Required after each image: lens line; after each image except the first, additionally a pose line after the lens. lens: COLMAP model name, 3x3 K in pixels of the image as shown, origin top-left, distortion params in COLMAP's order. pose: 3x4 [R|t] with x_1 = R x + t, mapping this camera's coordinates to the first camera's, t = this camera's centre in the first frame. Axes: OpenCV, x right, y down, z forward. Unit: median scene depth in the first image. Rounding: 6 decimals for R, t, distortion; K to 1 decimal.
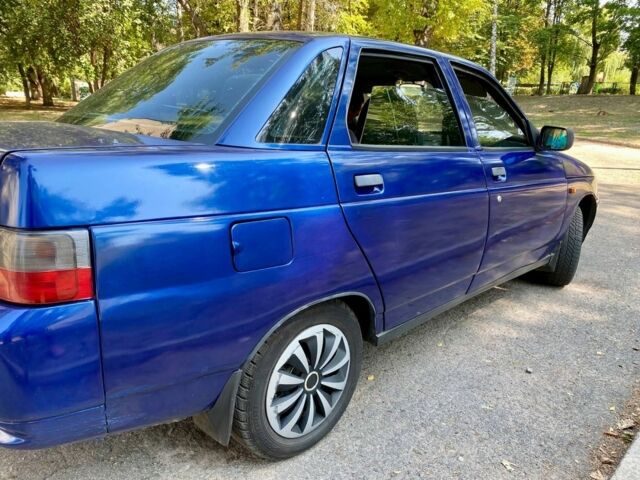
lens RADIAL K [[514.6, 0, 320.0], [0, 514.6, 240.0], [0, 0, 1]] dist [0.004188, -0.012306]
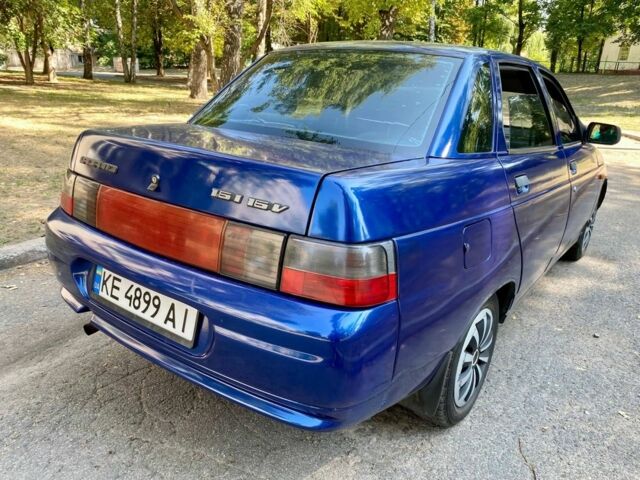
lens RADIAL K [[514.6, 0, 320.0], [0, 514.6, 240.0], [0, 0, 1]] dist [0.004188, -0.012306]
pose [[0.988288, -0.032152, 0.149175, -0.102022], [0.024053, 0.998153, 0.055782, -0.012019], [-0.150693, -0.051540, 0.987236, -0.014656]]
